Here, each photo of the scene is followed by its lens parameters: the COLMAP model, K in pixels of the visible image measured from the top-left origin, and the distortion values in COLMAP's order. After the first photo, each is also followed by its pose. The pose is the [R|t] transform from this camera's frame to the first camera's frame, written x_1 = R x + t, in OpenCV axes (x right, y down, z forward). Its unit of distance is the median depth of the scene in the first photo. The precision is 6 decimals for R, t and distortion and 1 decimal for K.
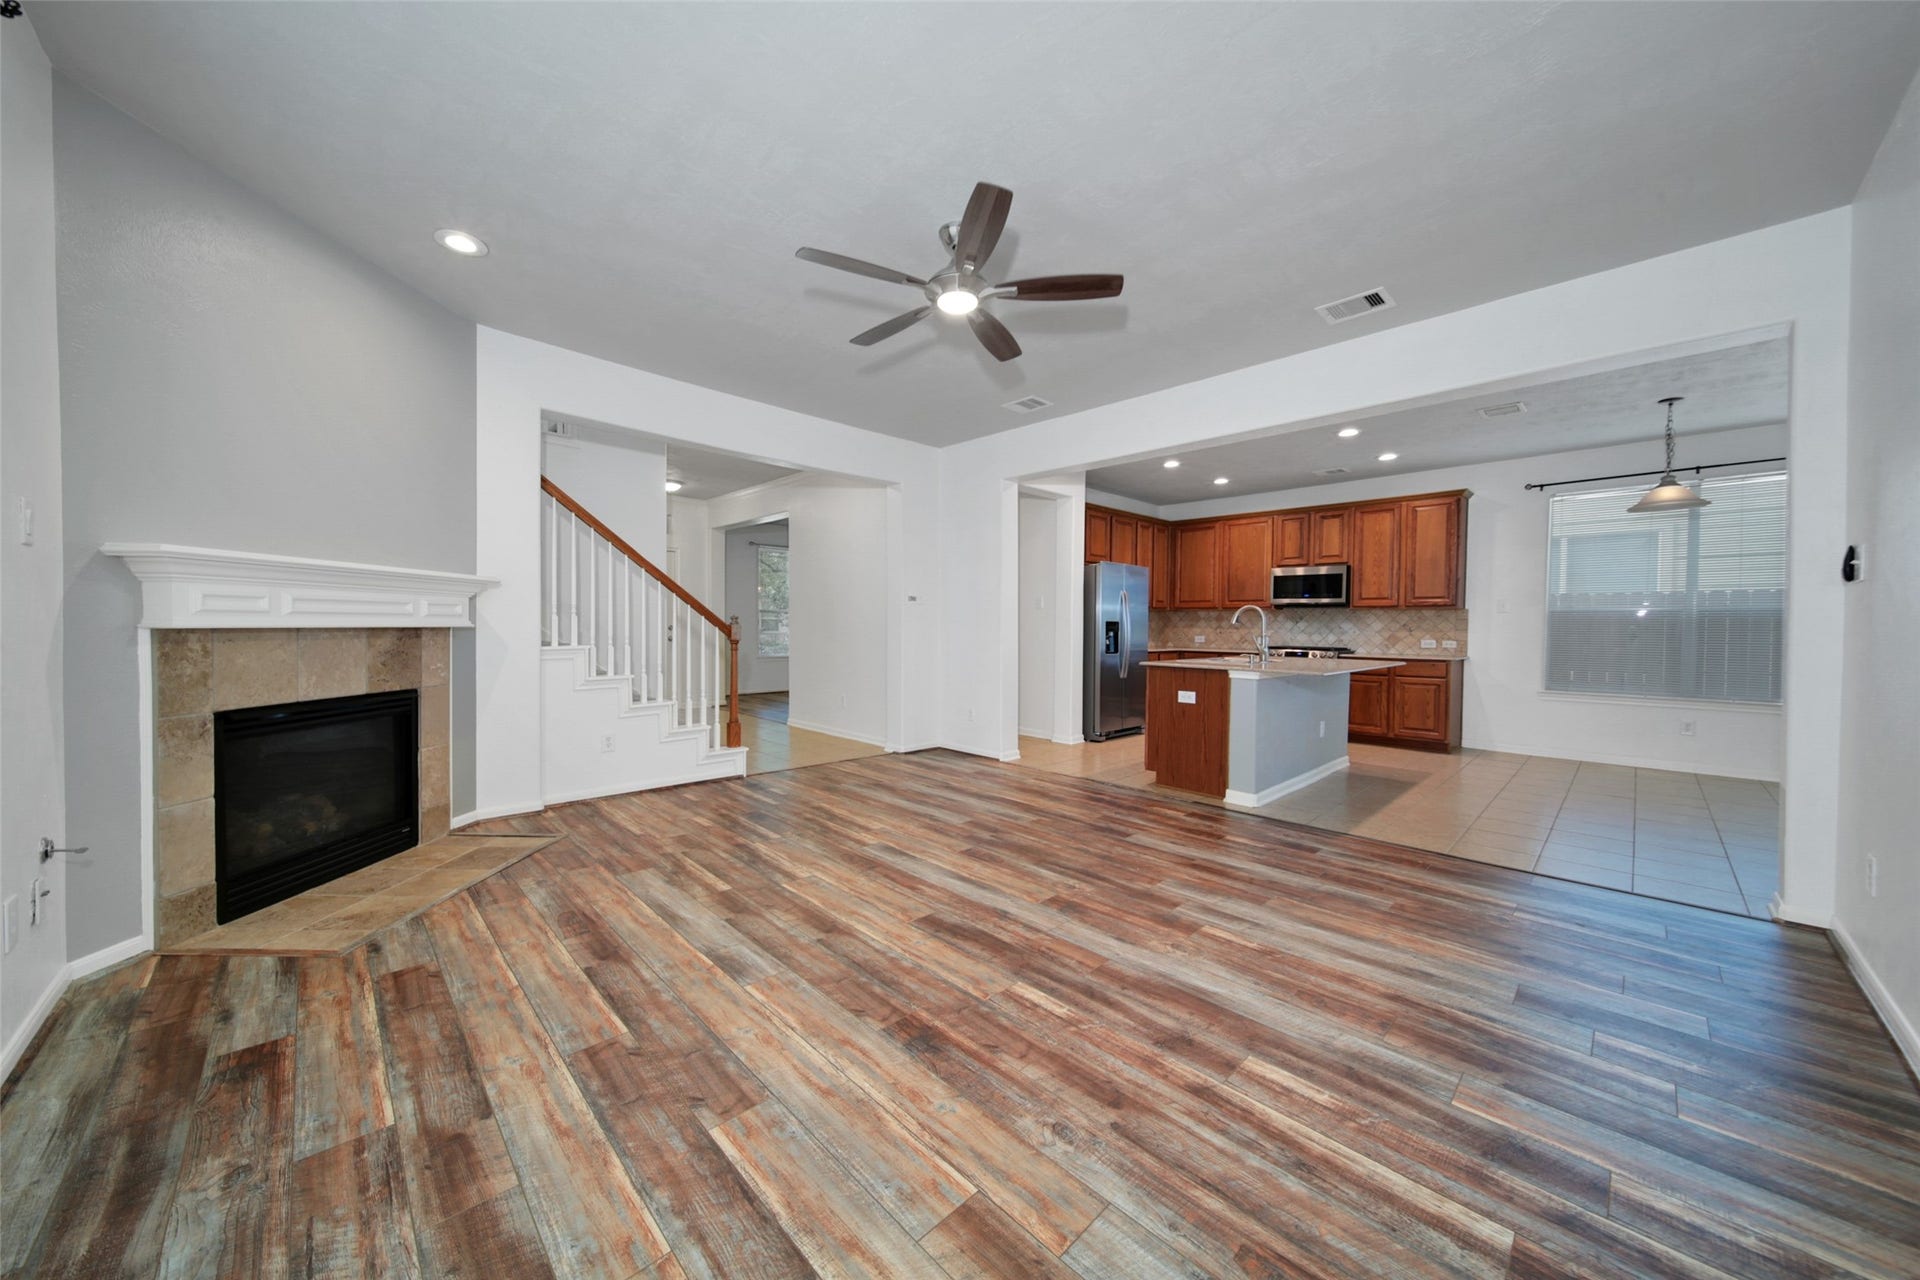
lens RADIAL K [[665.4, 0, 949.4], [0, 665.4, 641.5], [0, 0, 1]] dist [0.001813, -0.001348]
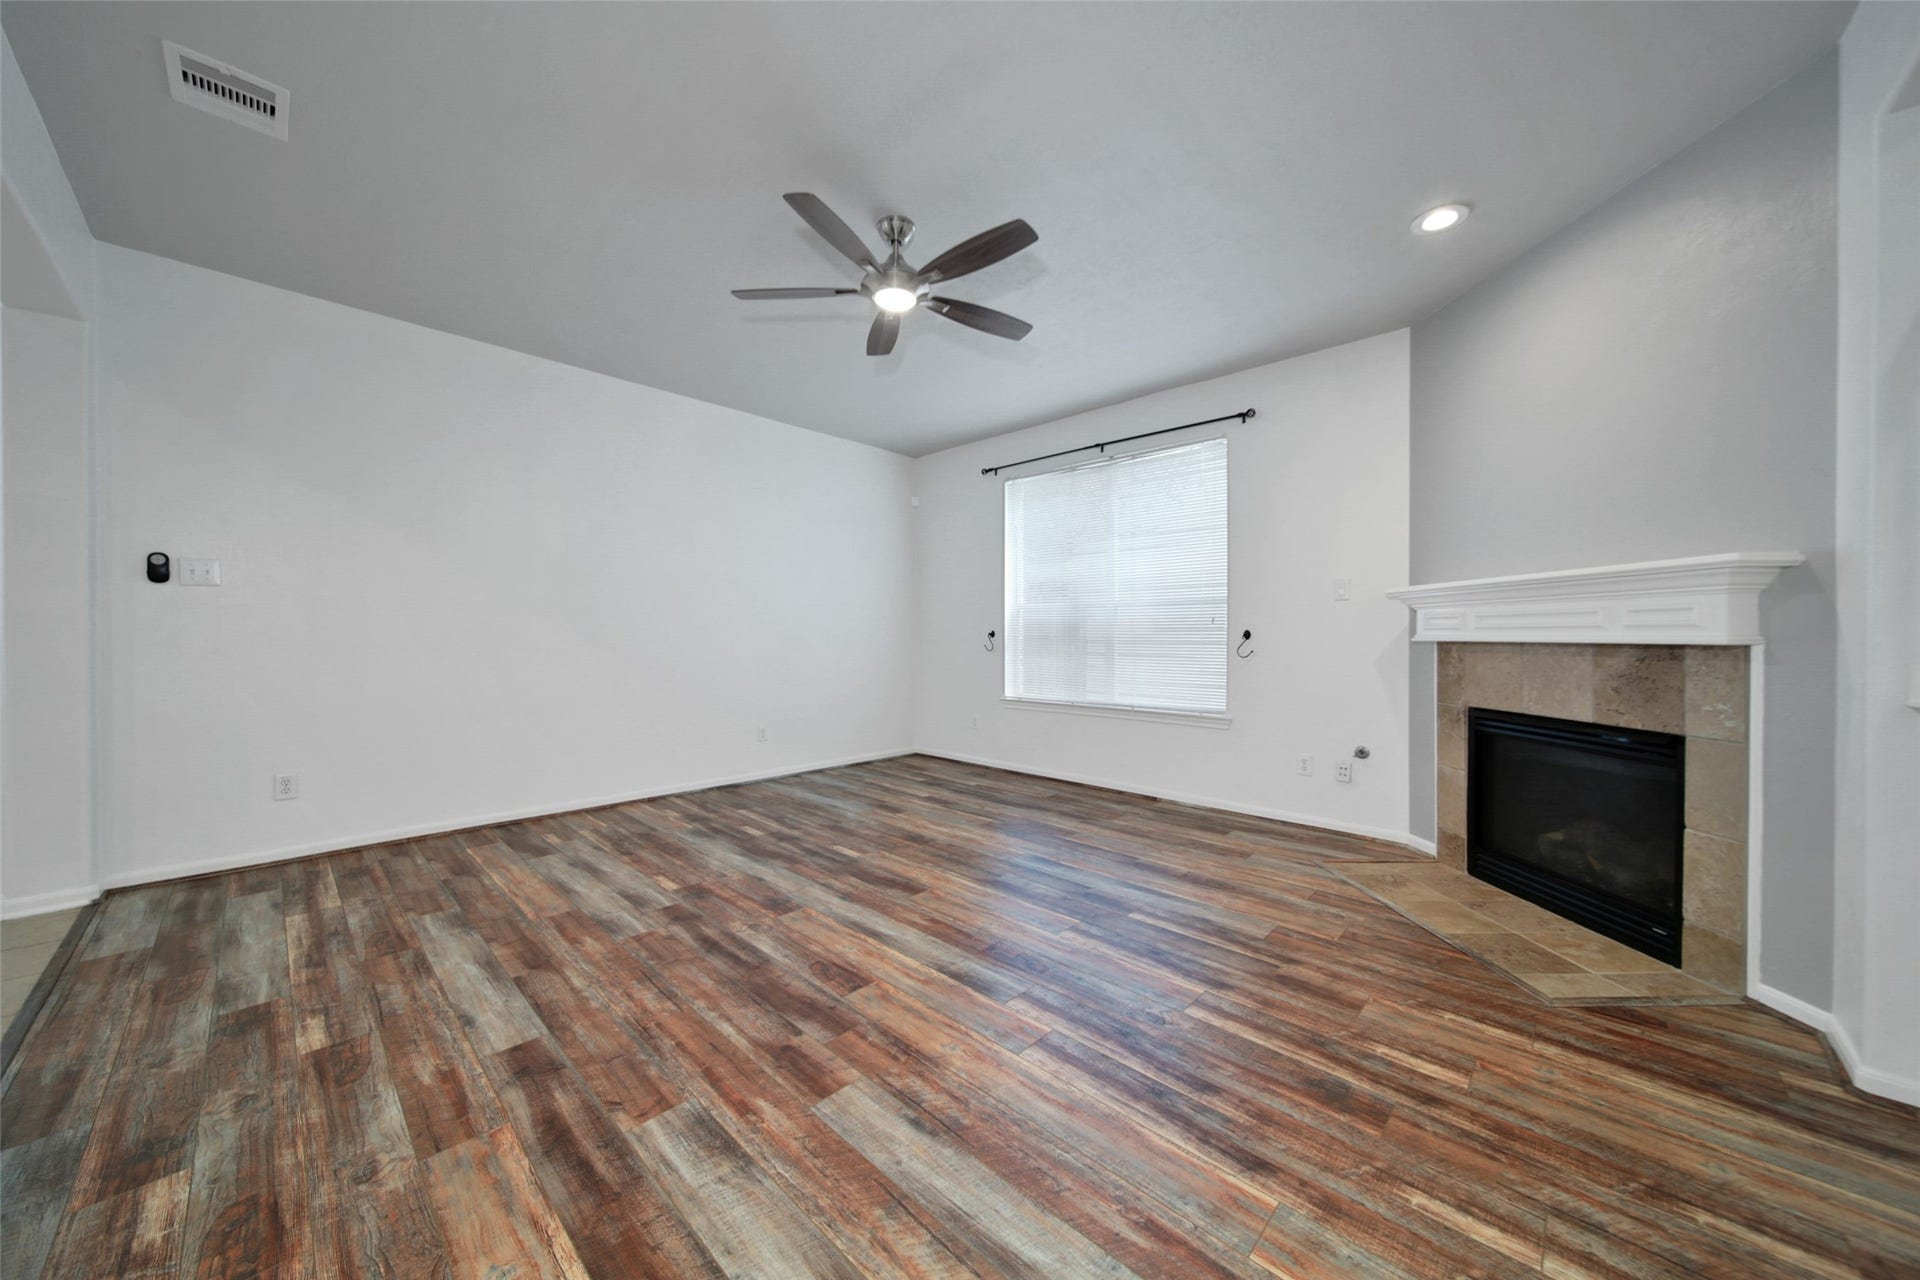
lens RADIAL K [[665.4, 0, 951.0], [0, 665.4, 636.8], [0, 0, 1]] dist [0.001813, -0.001348]
pose [[-0.999034, -0.015999, -0.040921, -0.029395], [-0.017176, 0.999444, 0.028562, -0.034714], [0.040441, 0.029237, -0.998754, 1.584358]]
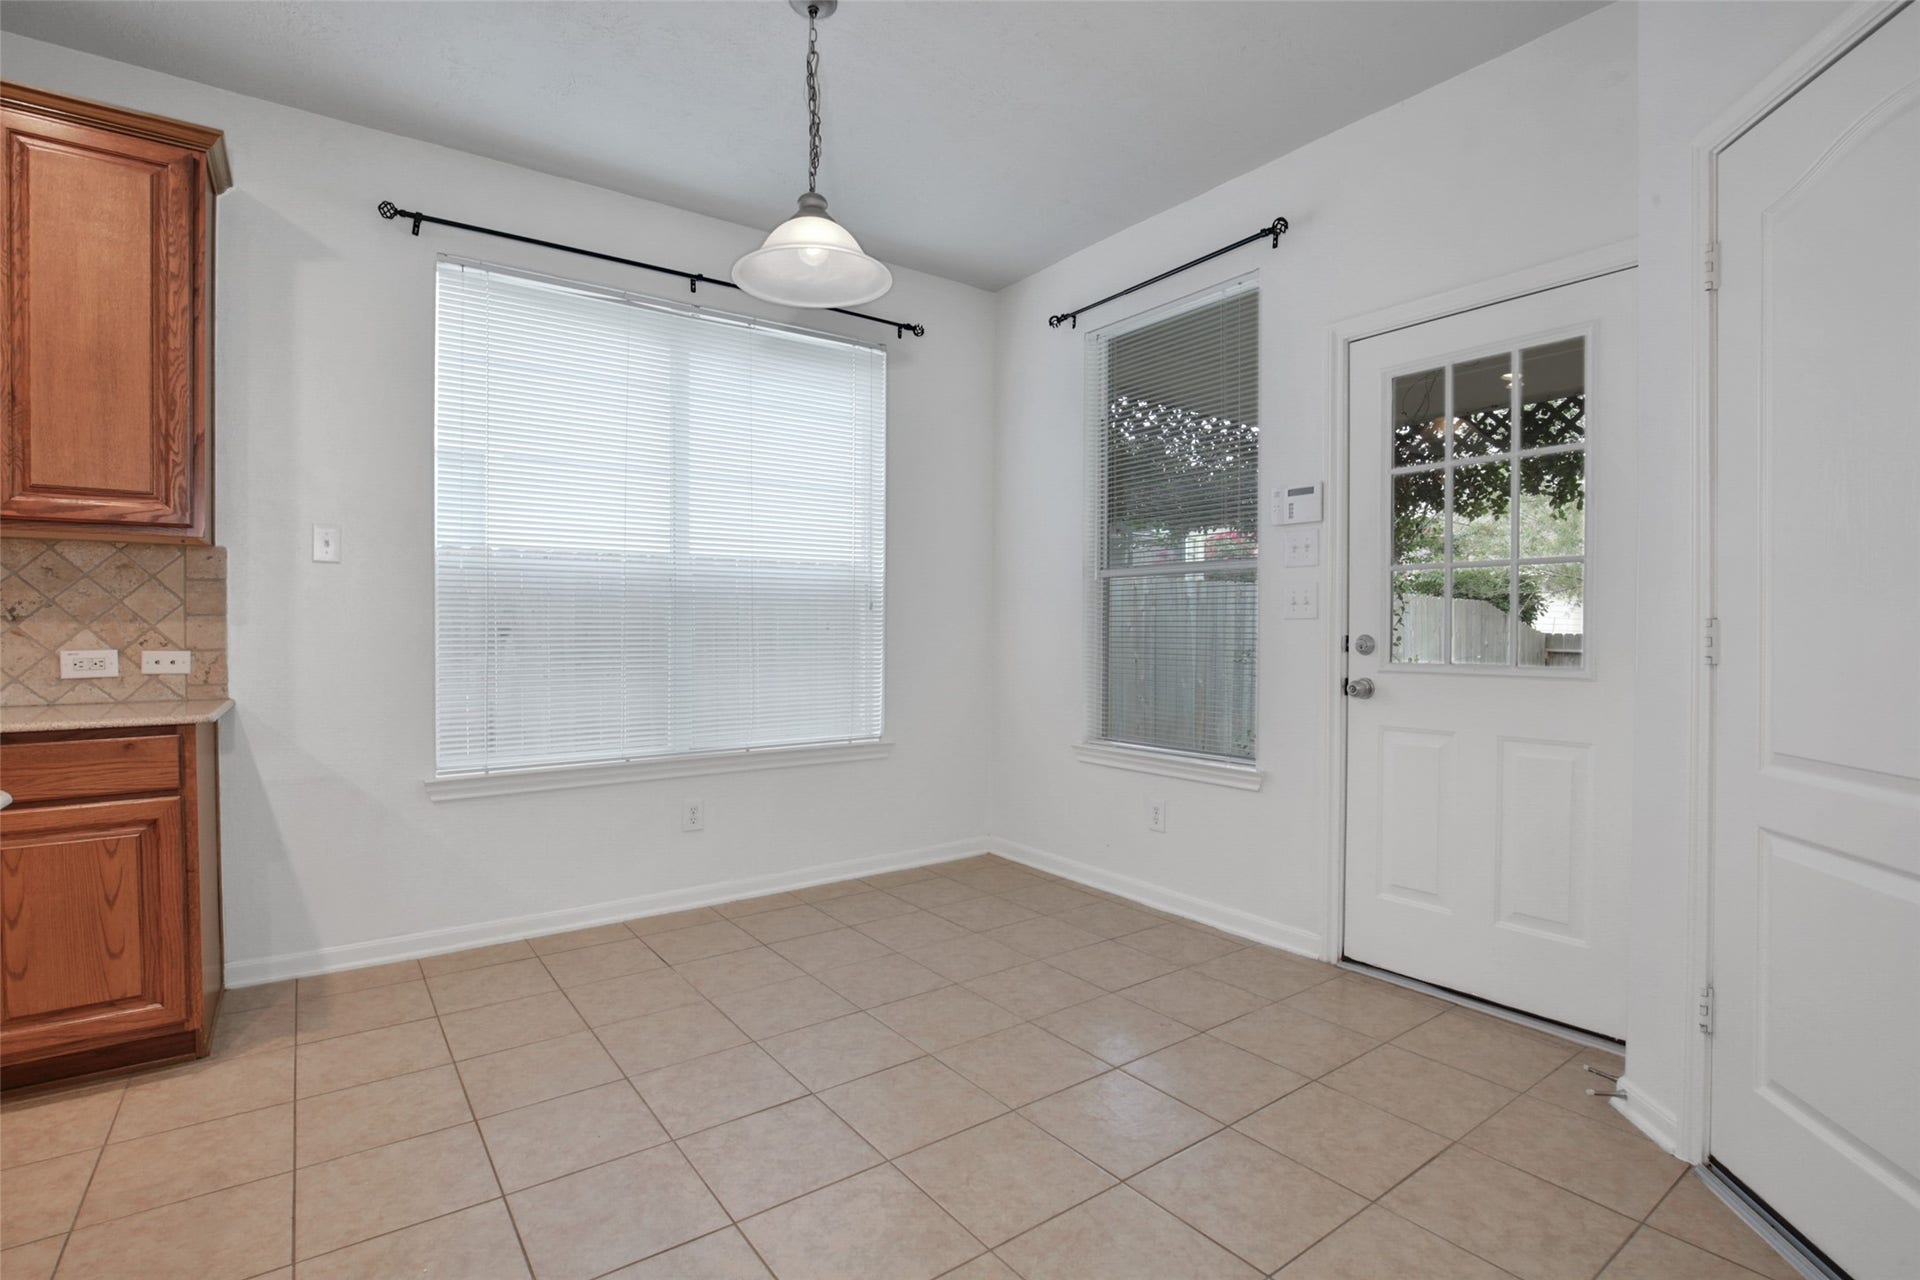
lens RADIAL K [[897.7, 0, 962.5], [0, 897.7, 644.8], [0, 0, 1]] dist [-0.030442, 0.004675]
pose [[0.131166, -0.026877, 0.990996, 0.780054], [0.024497, 0.999415, 0.023863, -0.008062], [-0.991058, 0.021146, 0.131748, 1.137262]]
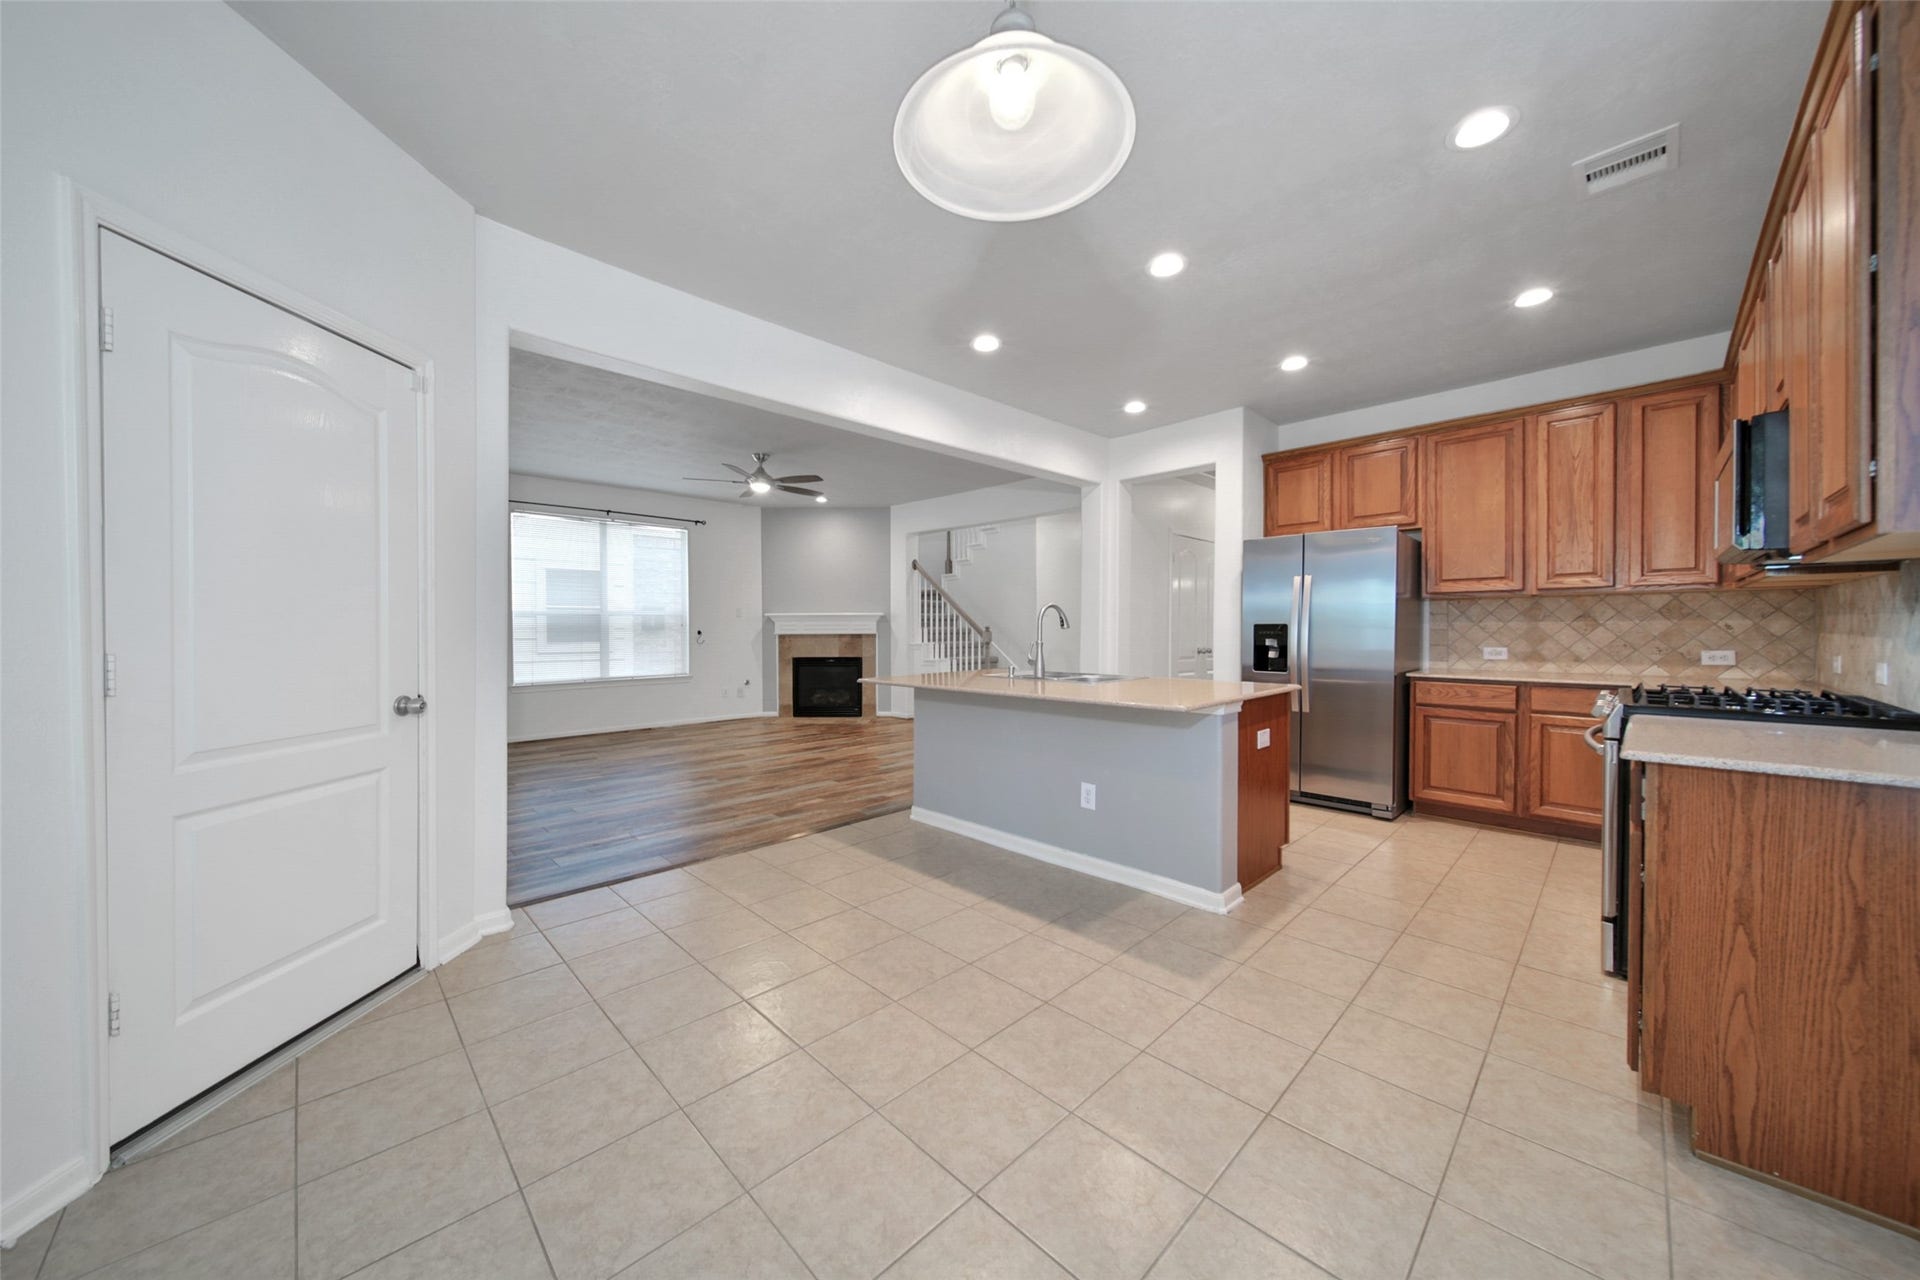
lens RADIAL K [[665.4, 0, 954.9], [0, 665.4, 638.3], [0, 0, 1]] dist [0.001813, -0.001348]
pose [[0.006565, 0.005094, -0.999965, 1.771640], [-0.020362, 0.999780, 0.004959, -0.023537], [0.999771, 0.020329, 0.006667, 1.305503]]
